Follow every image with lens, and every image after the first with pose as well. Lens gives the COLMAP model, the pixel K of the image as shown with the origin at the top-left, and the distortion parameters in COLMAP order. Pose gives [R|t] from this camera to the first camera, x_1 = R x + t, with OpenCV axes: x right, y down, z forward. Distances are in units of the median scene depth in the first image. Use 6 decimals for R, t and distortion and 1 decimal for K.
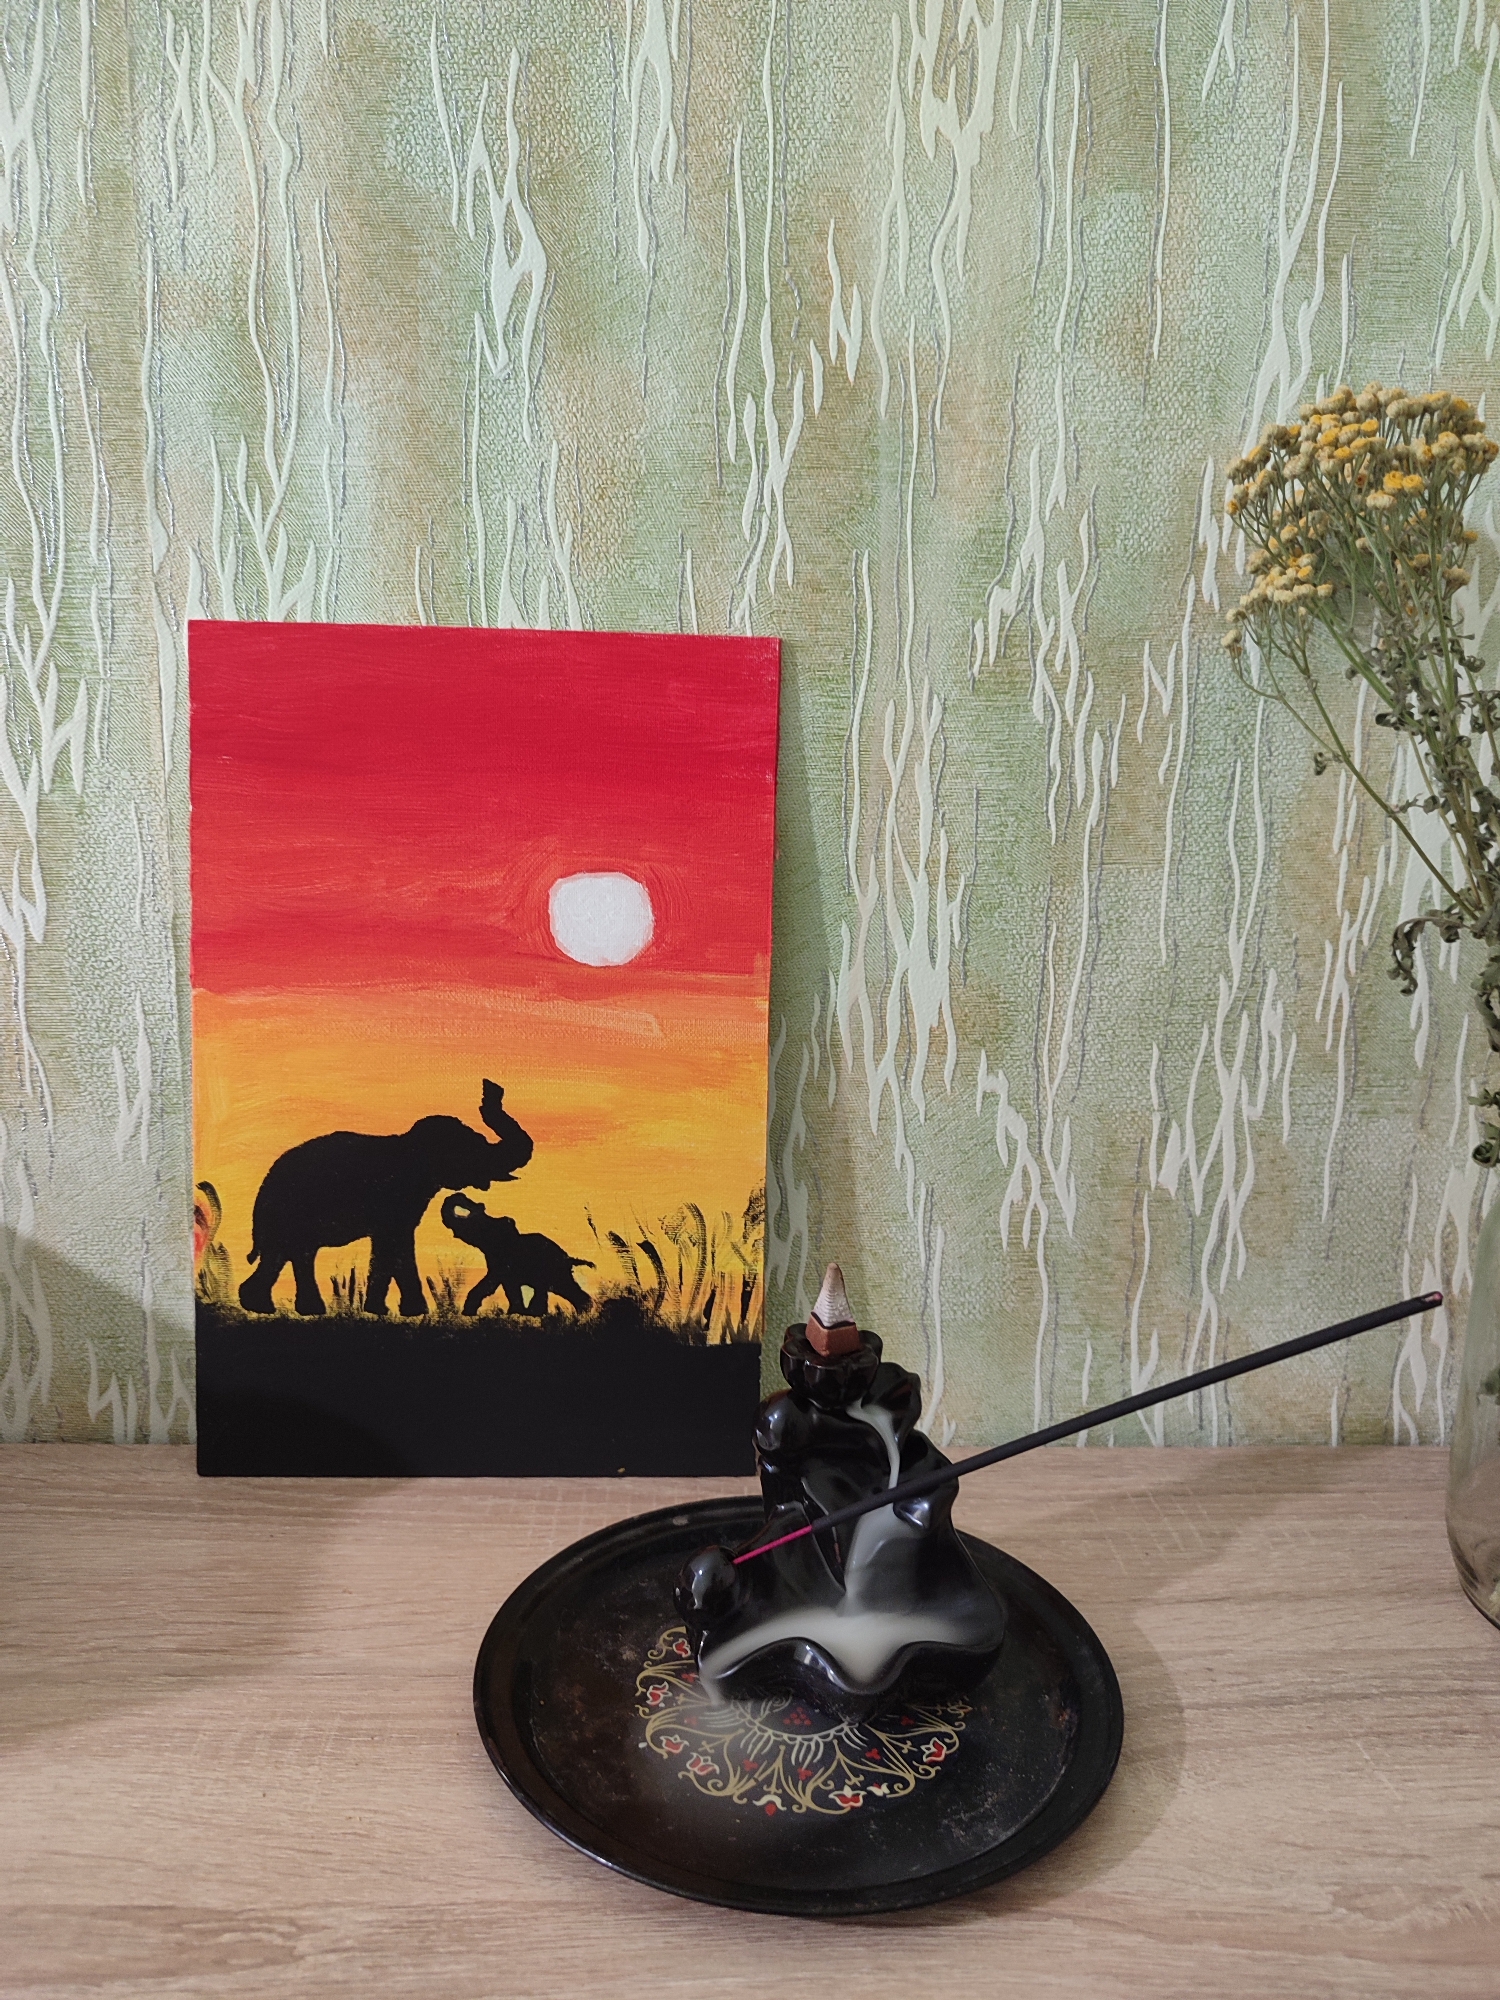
lens RADIAL K [[1457.3, 0, 715.4], [0, 1457.3, 1019.1], [0, 0, 1]] dist [-0.017682, 0.008533]
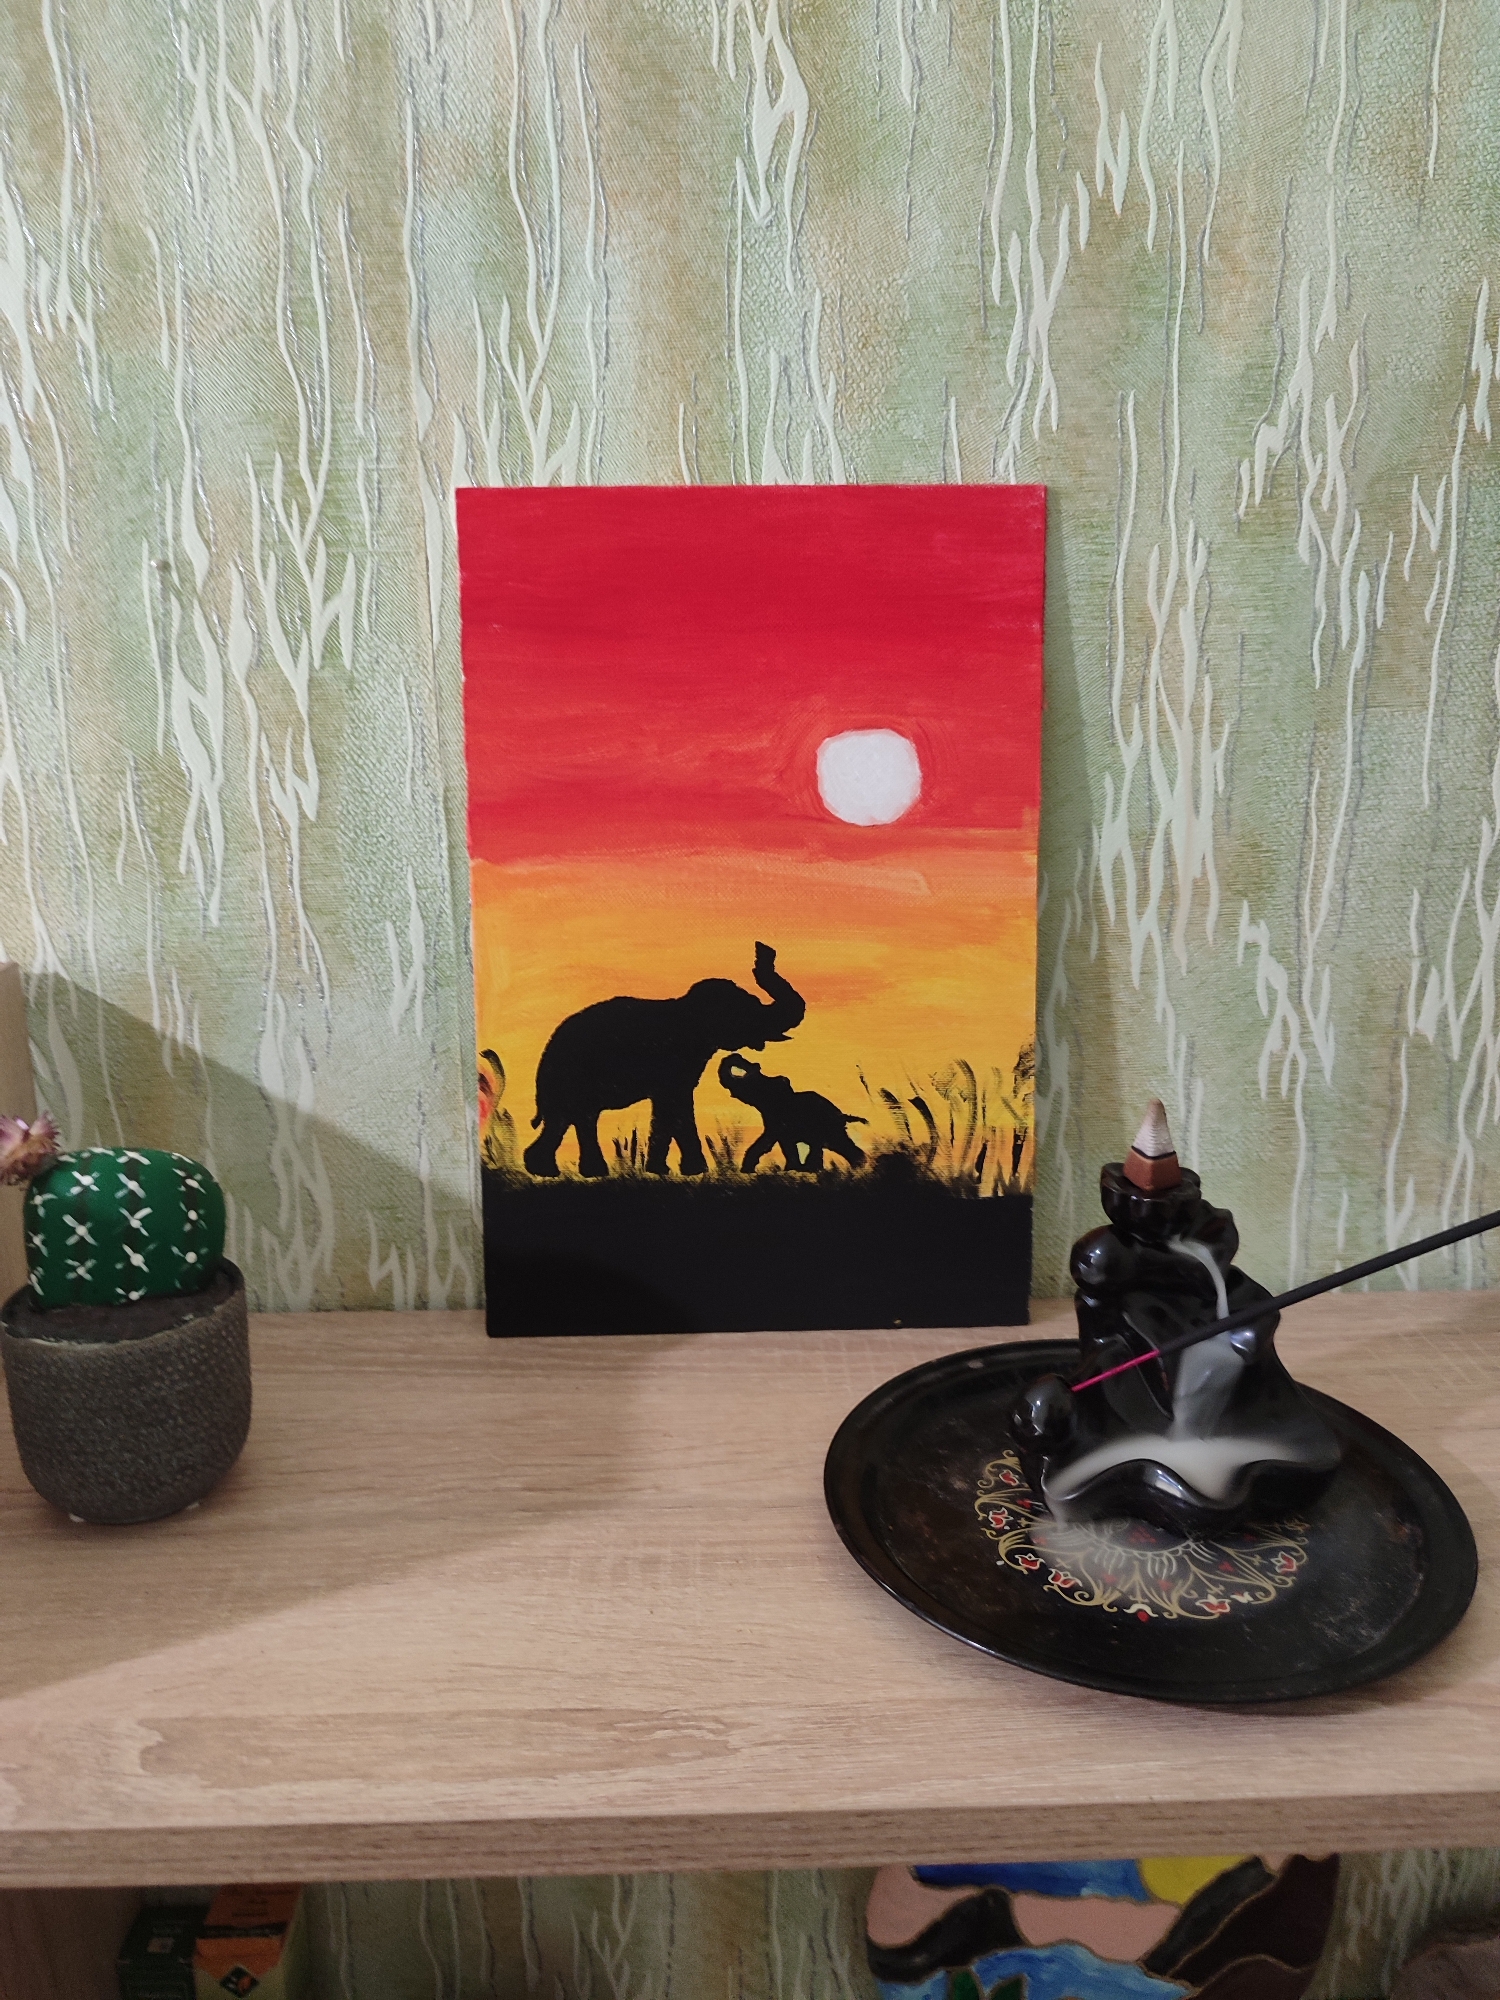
lens RADIAL K [[1457.3, 0, 715.4], [0, 1457.3, 1019.1], [0, 0, 1]] dist [-0.017682, 0.008533]
pose [[0.999082, -0.028992, -0.031532, -0.159139], [0.030677, 0.998051, 0.054349, 0.039759], [0.029895, -0.055266, 0.998024, -0.011796]]
